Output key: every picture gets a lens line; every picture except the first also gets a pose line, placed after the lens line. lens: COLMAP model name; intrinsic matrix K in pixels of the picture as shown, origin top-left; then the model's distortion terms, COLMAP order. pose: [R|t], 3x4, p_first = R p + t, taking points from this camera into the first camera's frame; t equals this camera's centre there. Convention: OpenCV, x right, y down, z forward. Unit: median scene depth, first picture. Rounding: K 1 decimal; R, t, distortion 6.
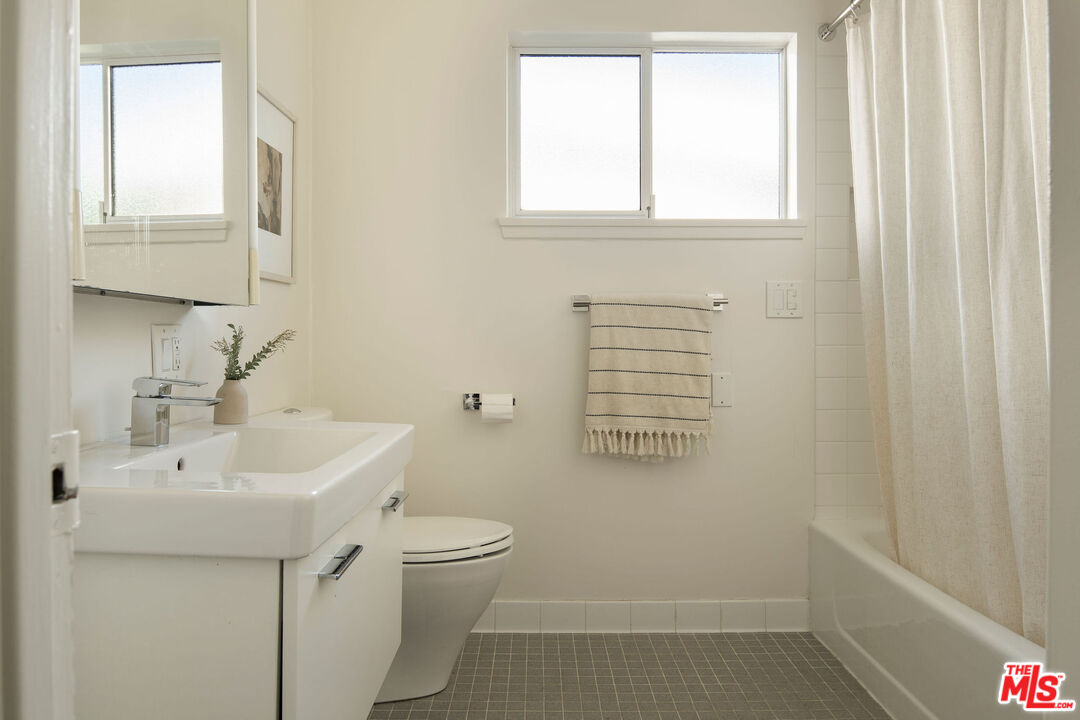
lens RADIAL K [[740.6, 0, 528.1], [0, 740.6, 359.8], [0, 0, 1]] dist [0.010873, -0.007994]
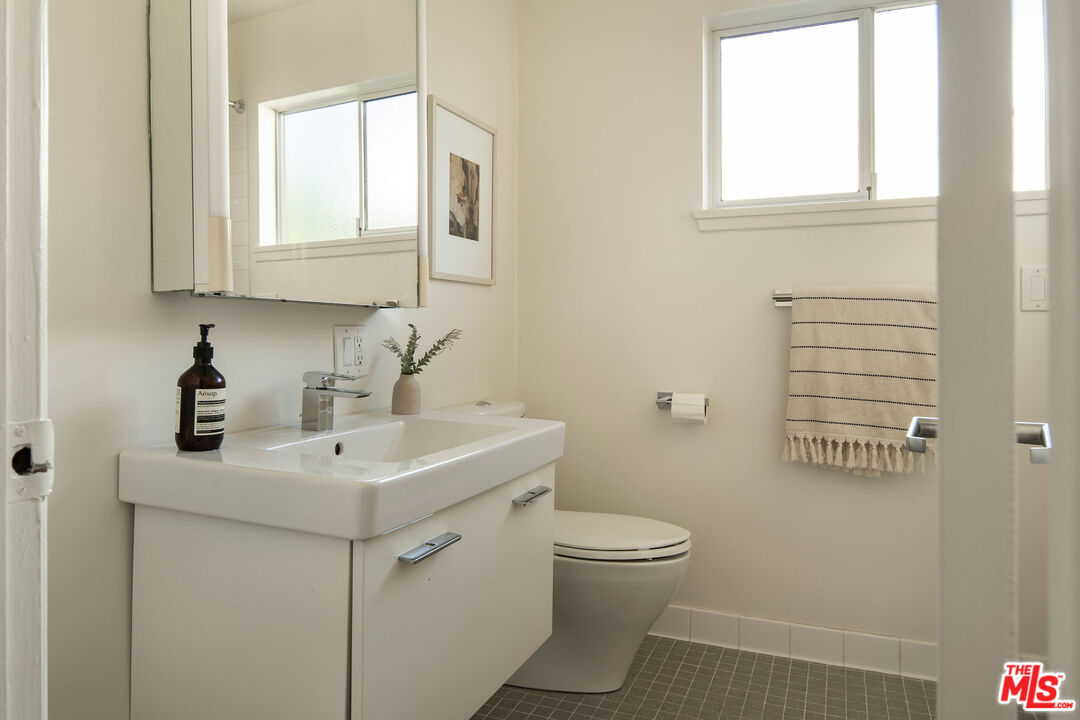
lens RADIAL K [[740.6, 0, 528.1], [0, 740.6, 351.4], [0, 0, 1]] dist [0.010873, -0.007994]
pose [[0.923442, 0.008862, -0.383635, 0.136933], [-0.010101, 0.999948, -0.001215, -0.005754], [0.383604, 0.004997, 0.923484, 0.030444]]
